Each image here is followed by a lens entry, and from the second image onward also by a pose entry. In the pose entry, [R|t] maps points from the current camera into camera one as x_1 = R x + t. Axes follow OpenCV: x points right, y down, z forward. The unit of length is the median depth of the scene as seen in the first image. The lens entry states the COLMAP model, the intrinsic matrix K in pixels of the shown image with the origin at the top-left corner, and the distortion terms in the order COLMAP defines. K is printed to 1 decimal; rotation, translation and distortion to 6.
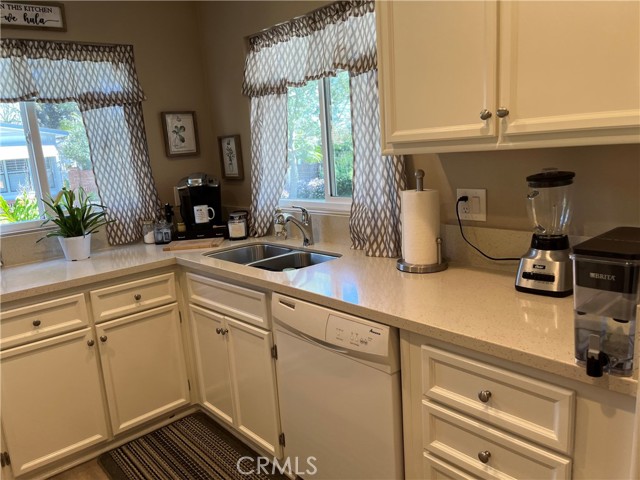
lens RADIAL K [[488.5, 0, 321.7], [0, 488.5, 241.0], [0, 0, 1]] dist [0.036771, -0.040720]
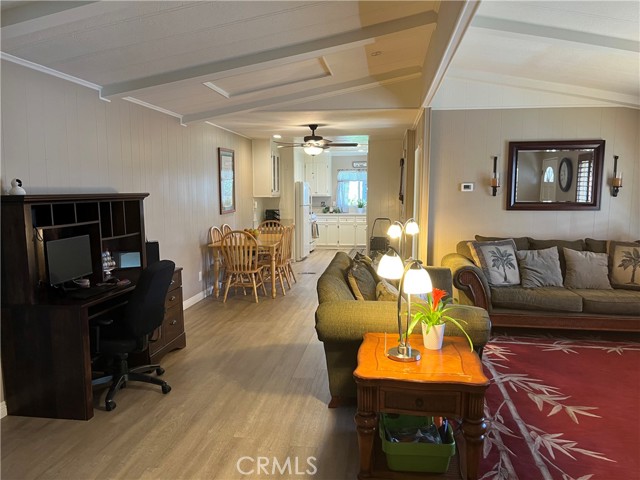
lens RADIAL K [[488.5, 0, 323.9], [0, 488.5, 240.4], [0, 0, 1]] dist [0.036771, -0.040720]
pose [[0.658818, 0.138889, -0.739371, 2.891905], [-0.180842, 0.983230, 0.023557, 0.253672], [0.730243, 0.118190, 0.672886, -2.497959]]
